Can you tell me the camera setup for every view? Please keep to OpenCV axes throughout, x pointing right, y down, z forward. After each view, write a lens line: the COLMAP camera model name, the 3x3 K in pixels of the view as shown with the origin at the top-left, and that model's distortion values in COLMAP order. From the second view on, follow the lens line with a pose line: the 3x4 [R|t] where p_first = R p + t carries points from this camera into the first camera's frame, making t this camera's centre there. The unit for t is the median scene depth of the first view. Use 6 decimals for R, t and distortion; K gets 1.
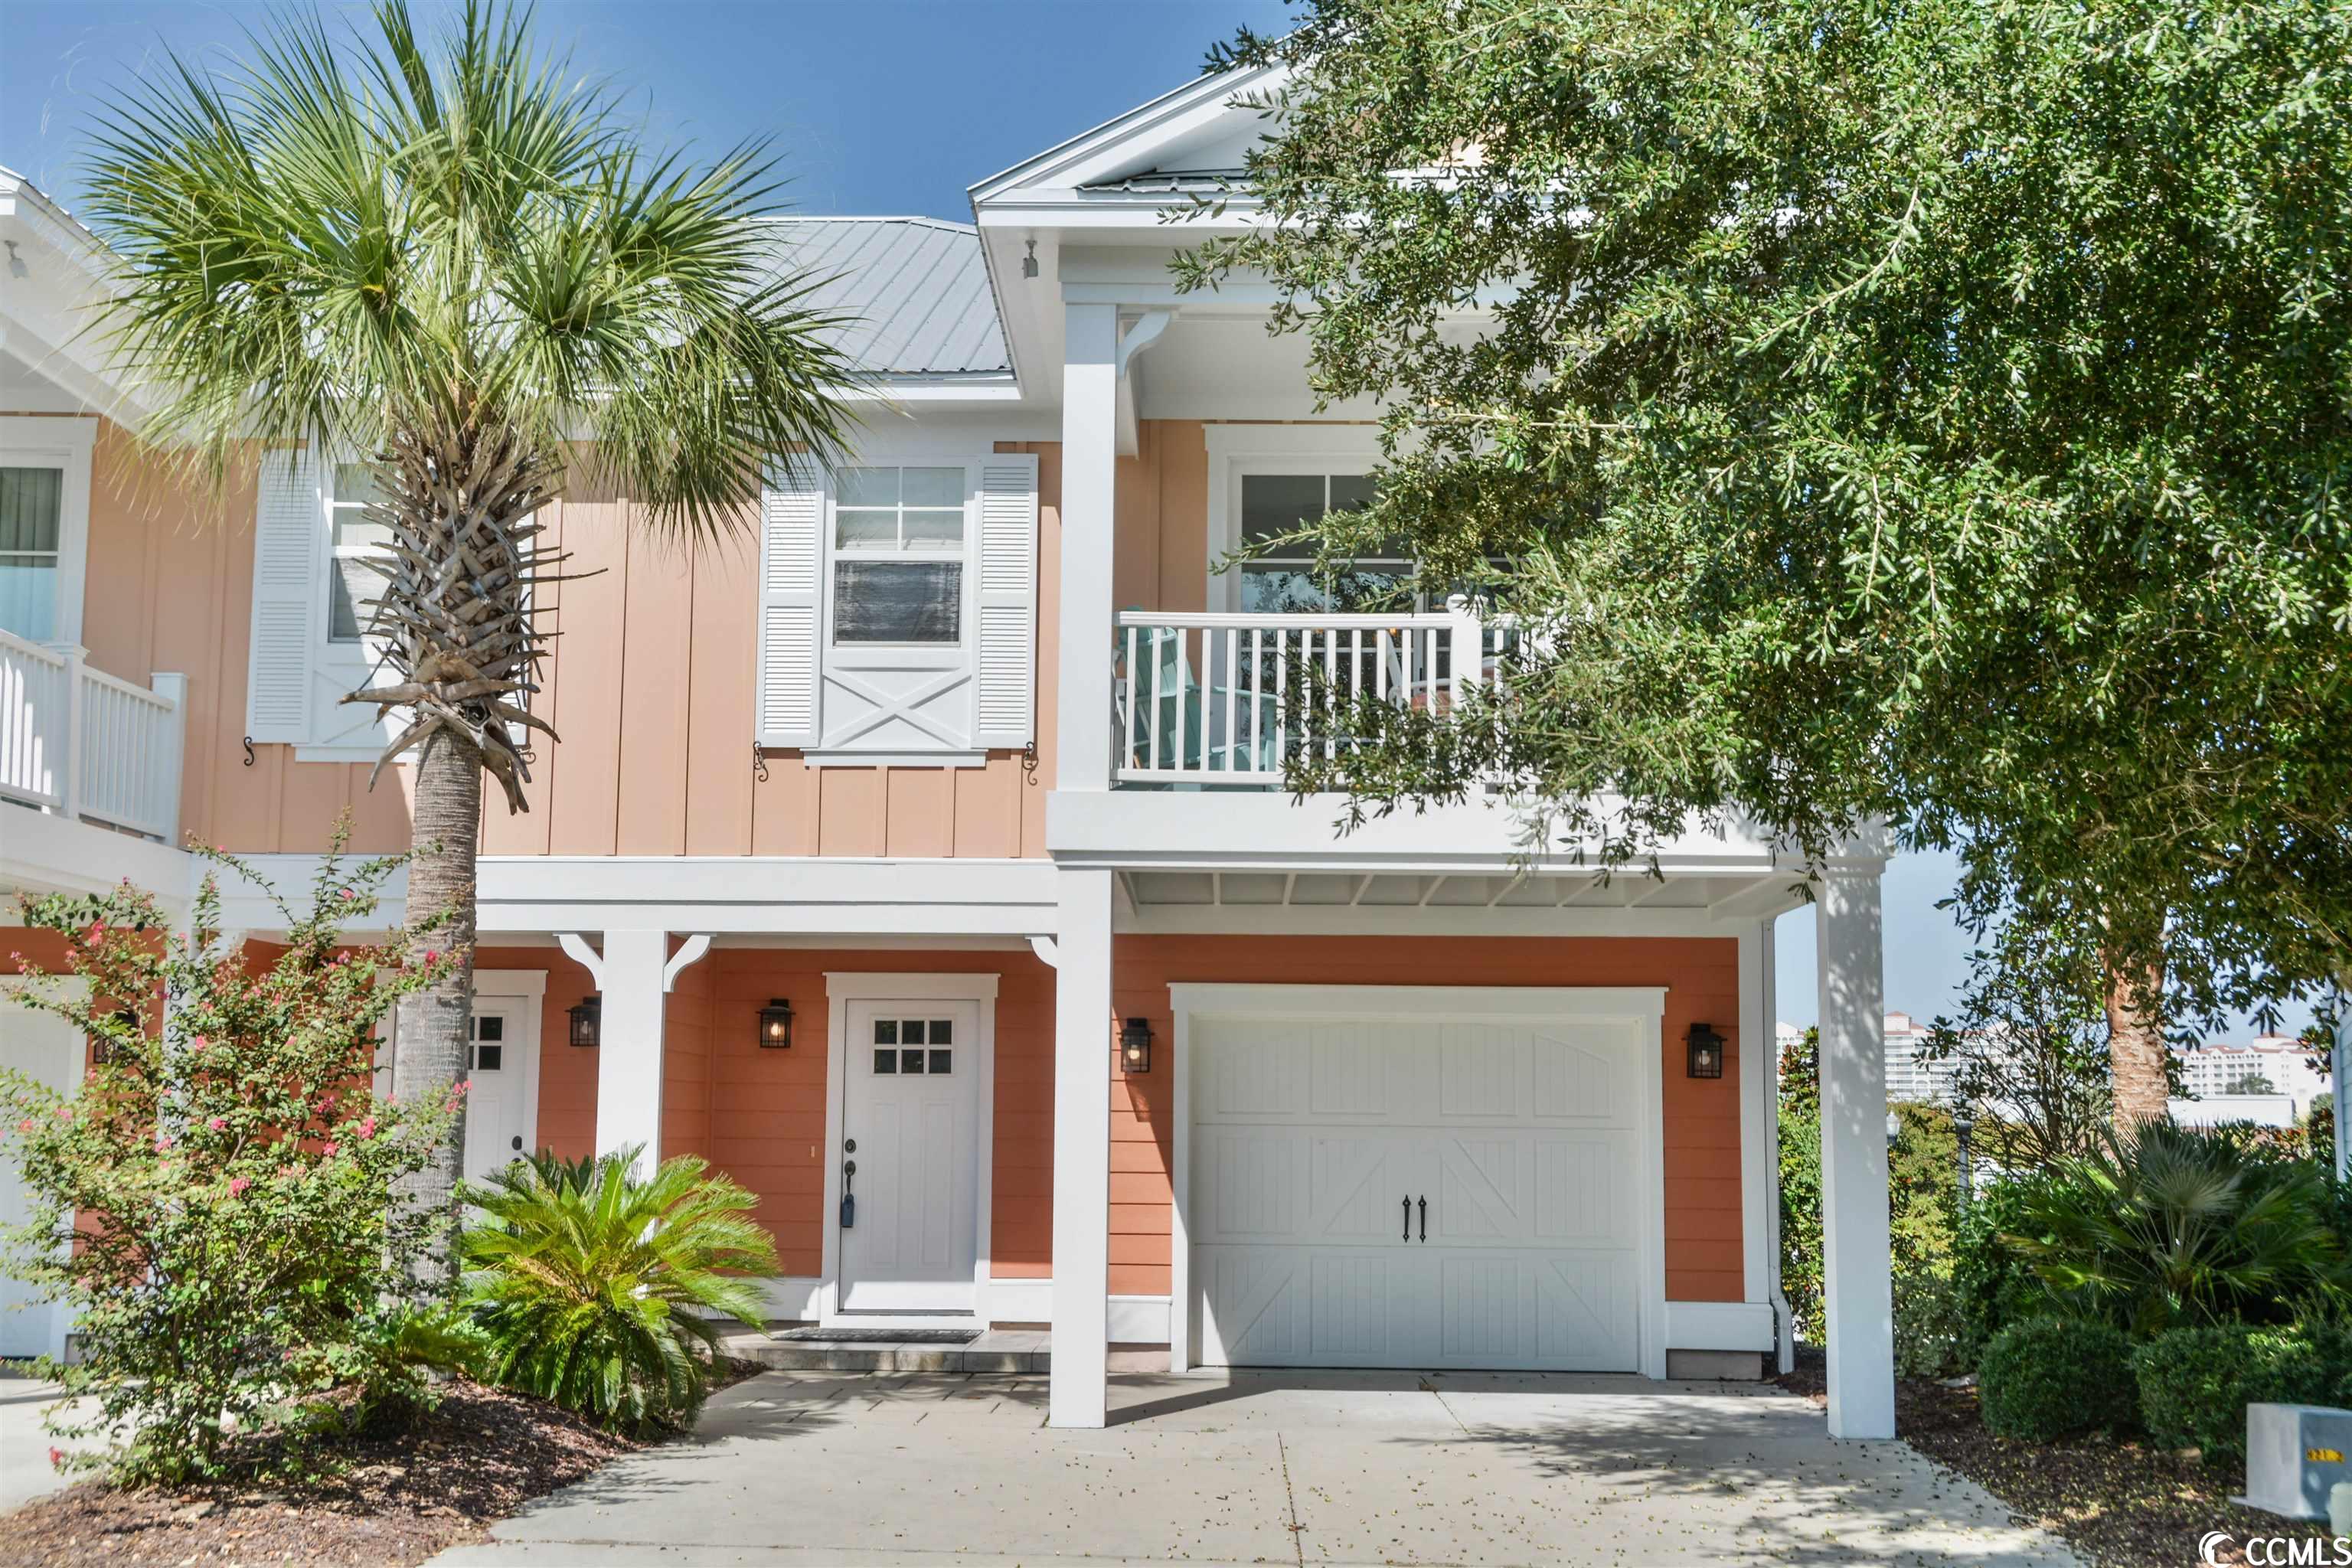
lens RADIAL K [[2621.1, 0, 1176.0], [0, 2621.1, 784.0], [0, 0, 1]] dist [0.013302, 0.004234]
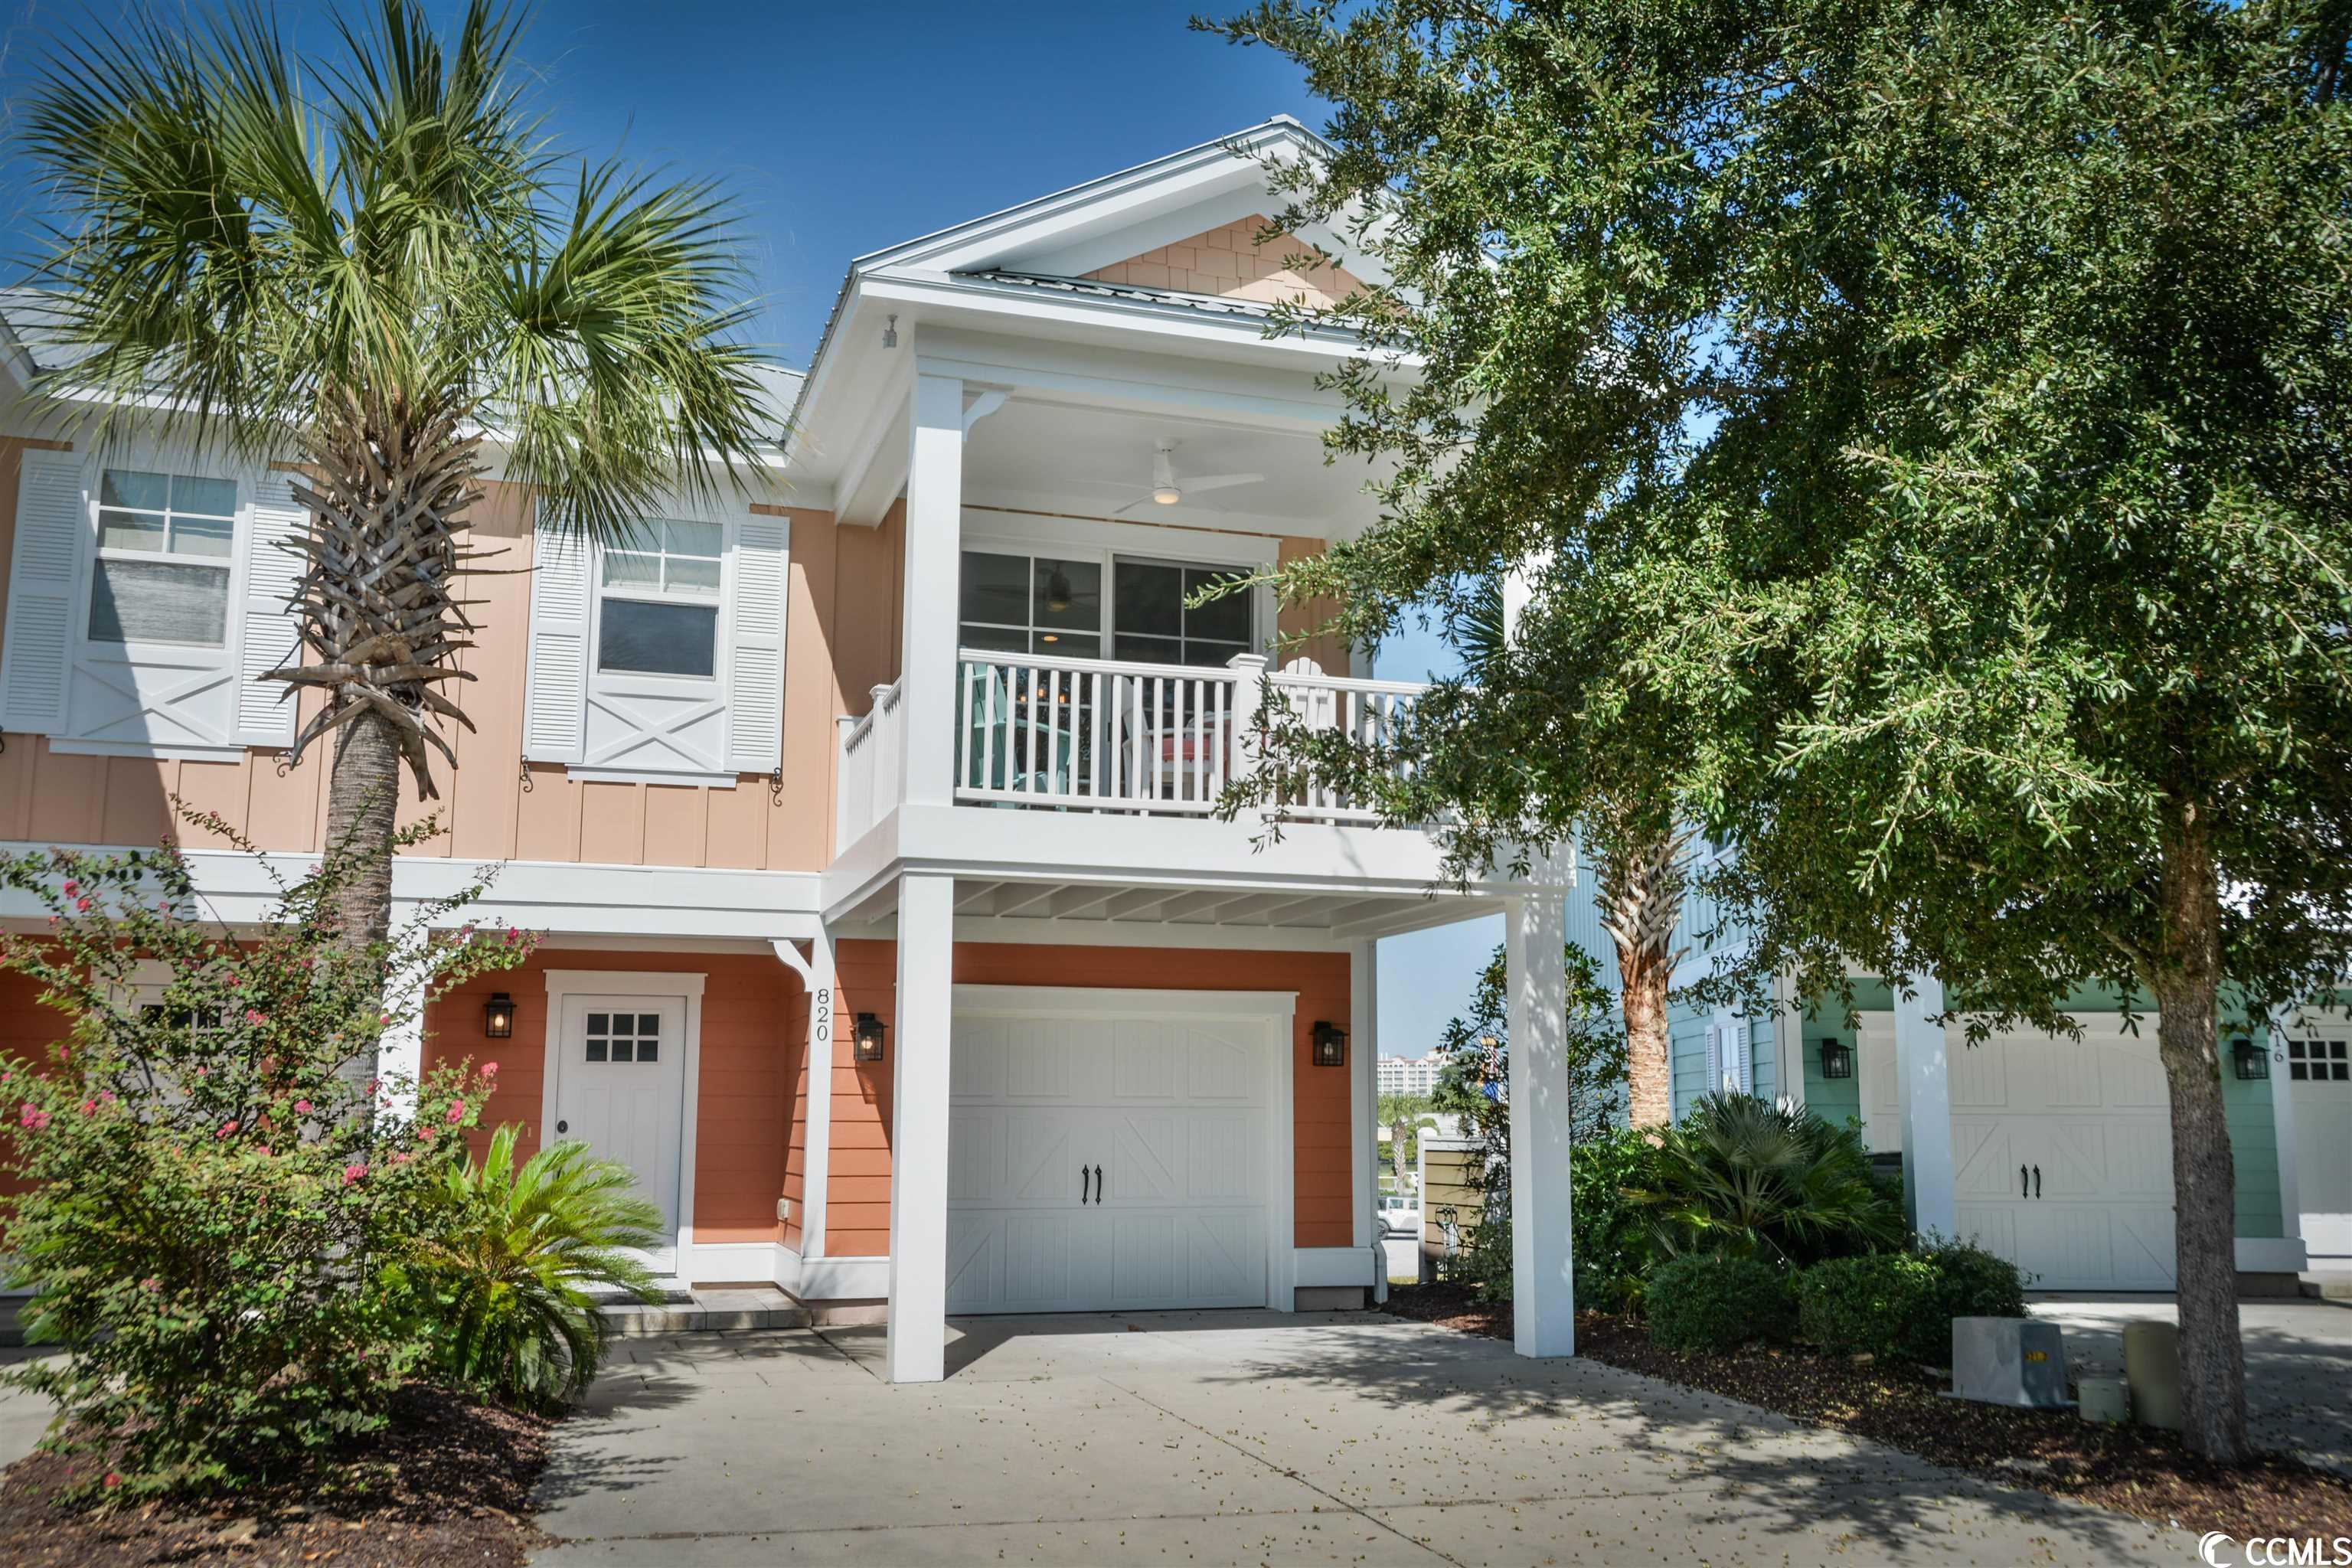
lens RADIAL K [[1963.3, 0, 1176.0], [0, 1963.3, 784.0], [0, 0, 1]] dist [-0.034520, 0.000094]
pose [[0.944619, 0.047111, 0.324771, -0.172126], [-0.035982, 0.998544, -0.040191, 0.019238], [-0.326191, 0.026279, 0.944938, 0.146195]]
